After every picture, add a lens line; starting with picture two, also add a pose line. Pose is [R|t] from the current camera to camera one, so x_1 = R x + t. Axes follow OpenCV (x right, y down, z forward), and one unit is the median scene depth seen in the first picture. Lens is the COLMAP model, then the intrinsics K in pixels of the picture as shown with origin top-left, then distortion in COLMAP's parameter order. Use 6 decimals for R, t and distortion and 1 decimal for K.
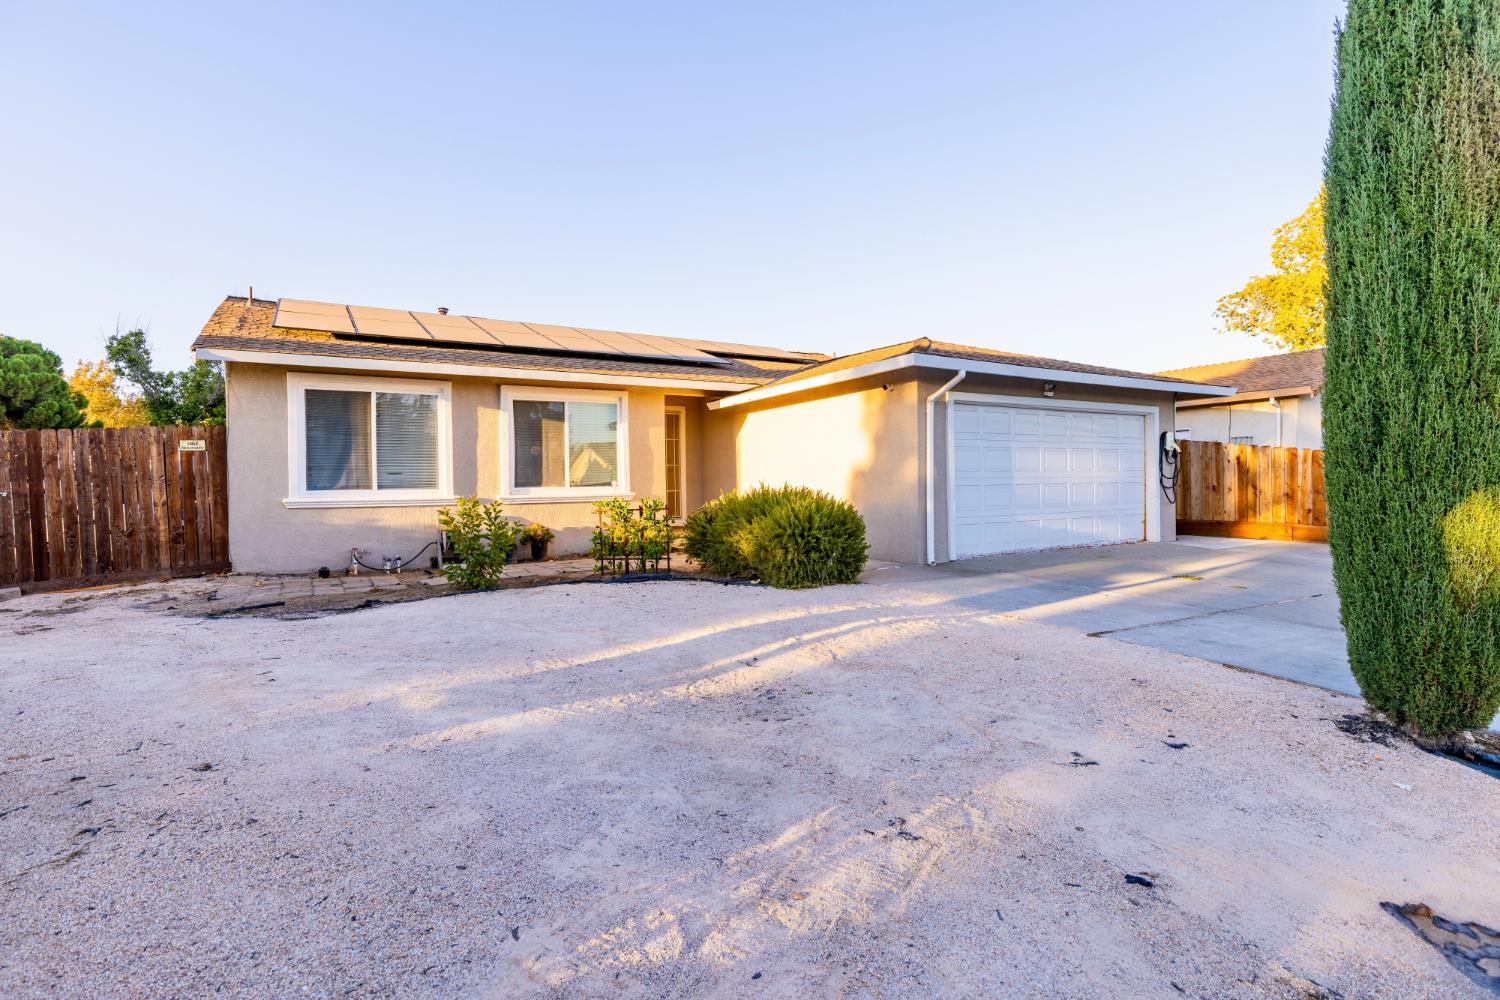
lens RADIAL K [[757.0, 0, 753.1], [0, 757.0, 502.3], [0, 0, 1]] dist [-0.002261, 0.000703]
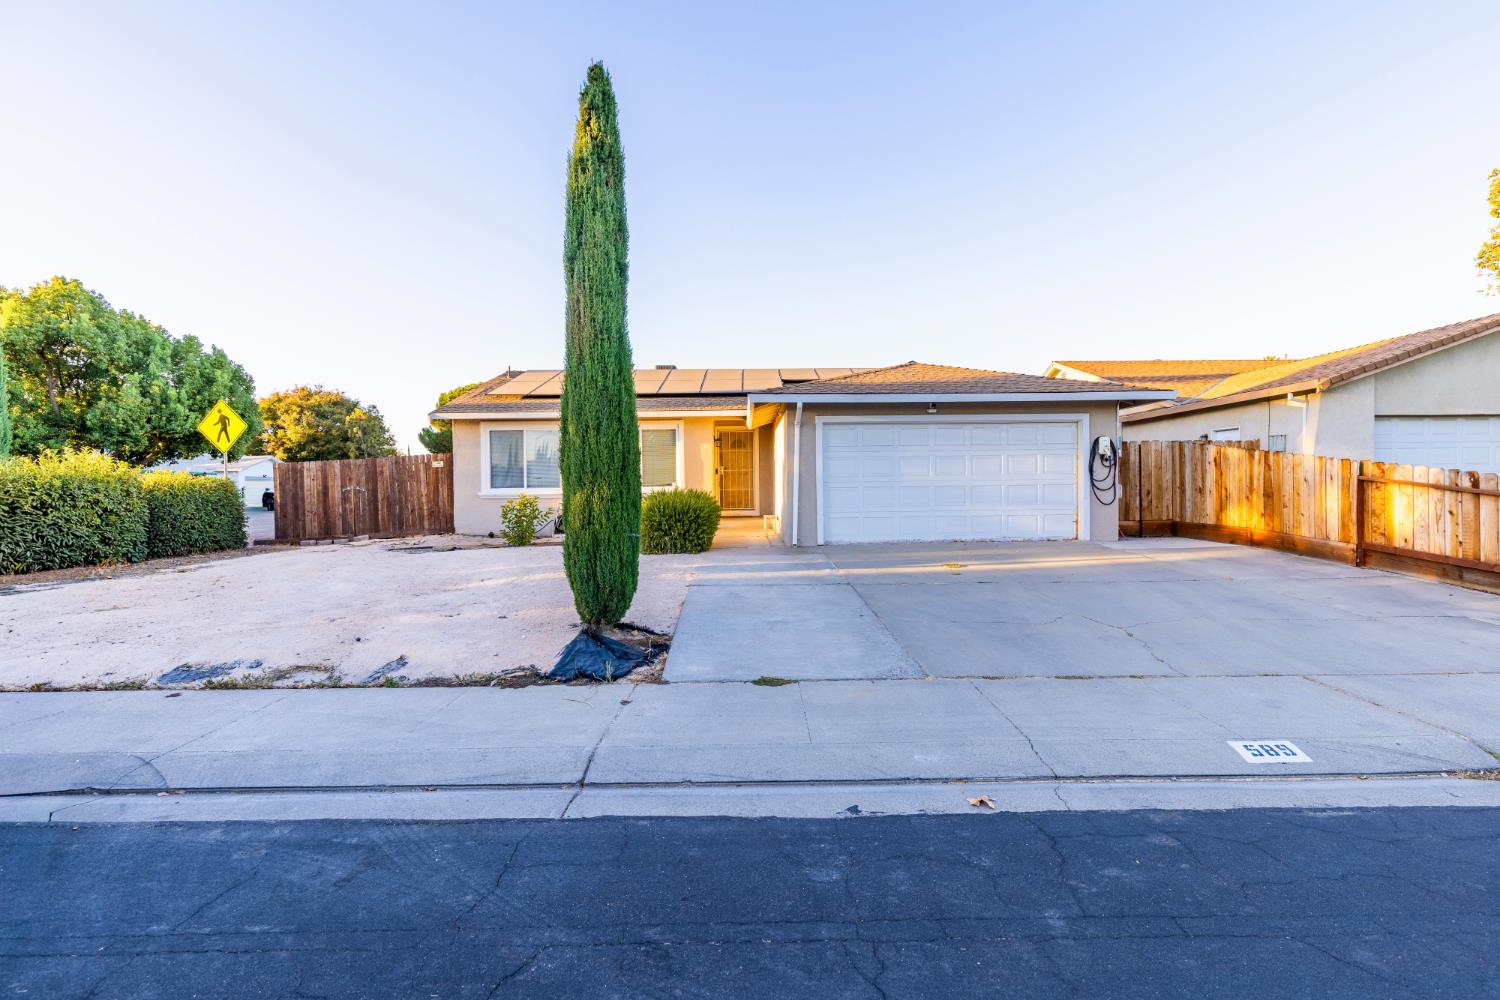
lens RADIAL K [[724.3, 0, 747.3], [0, 724.3, 495.7], [0, 0, 1]] dist [0.003387, 0.000403]
pose [[0.859862, 0.010435, -0.510420, 0.737809], [-0.012402, 0.999923, -0.000449, -0.004981], [0.510376, 0.006716, 0.859925, -0.135715]]
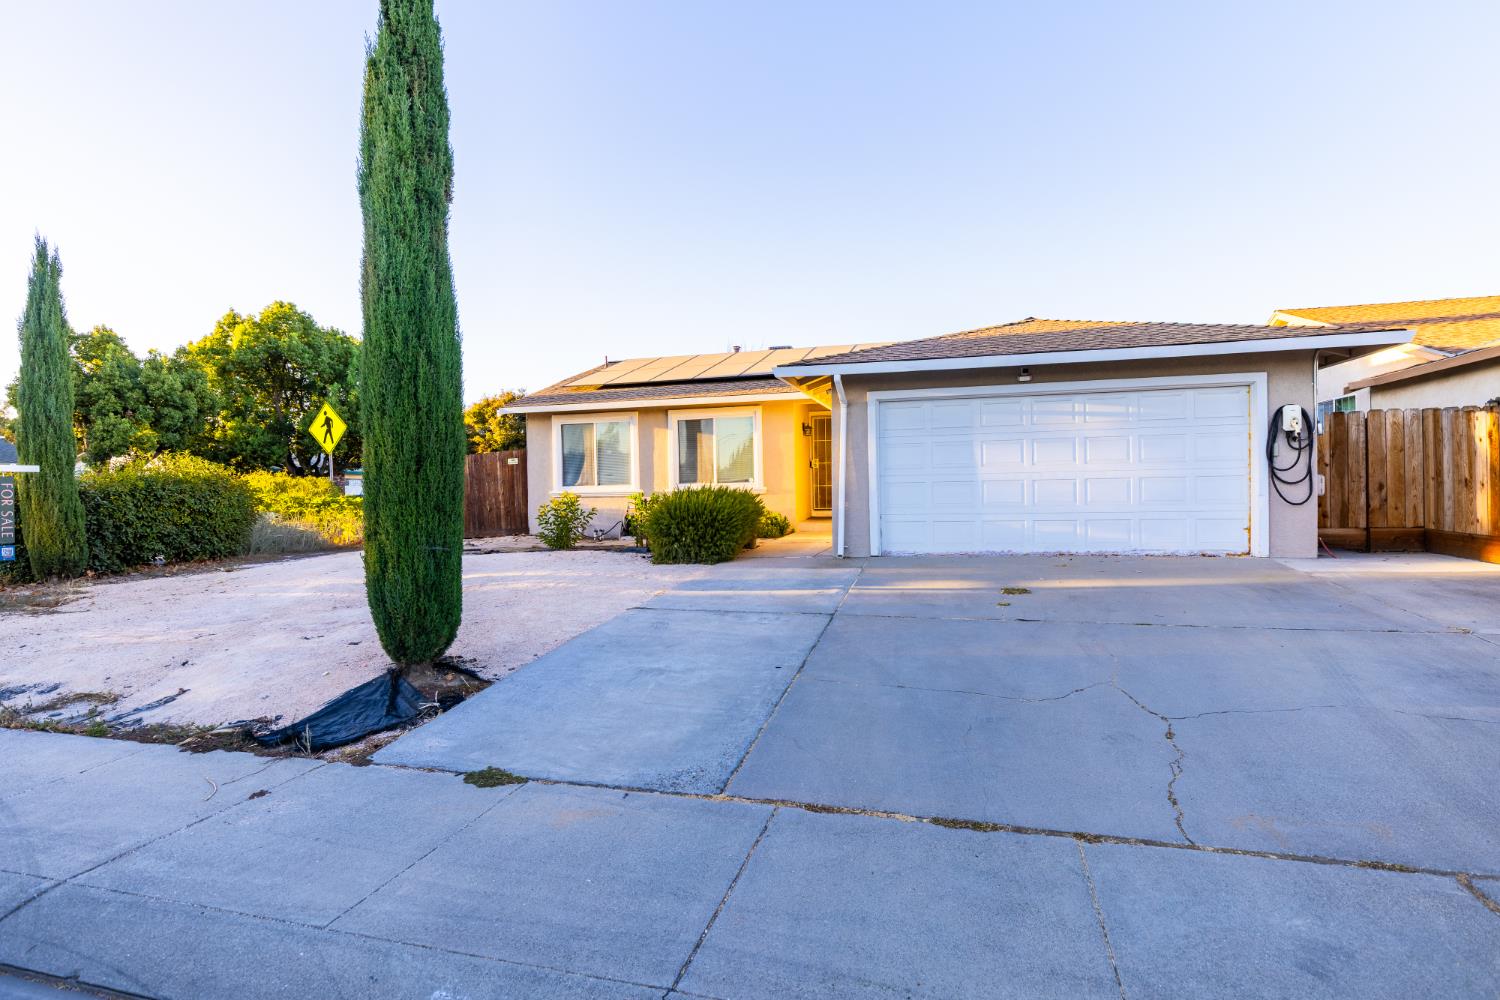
lens RADIAL K [[757.0, 0, 745.0], [0, 757.0, 496.8], [0, 0, 1]] dist [-0.002261, 0.000703]
pose [[0.684875, 0.011431, -0.728571, 0.829667], [-0.007390, 0.999934, 0.008741, -0.009624], [0.728623, -0.000602, 0.684915, 0.152609]]
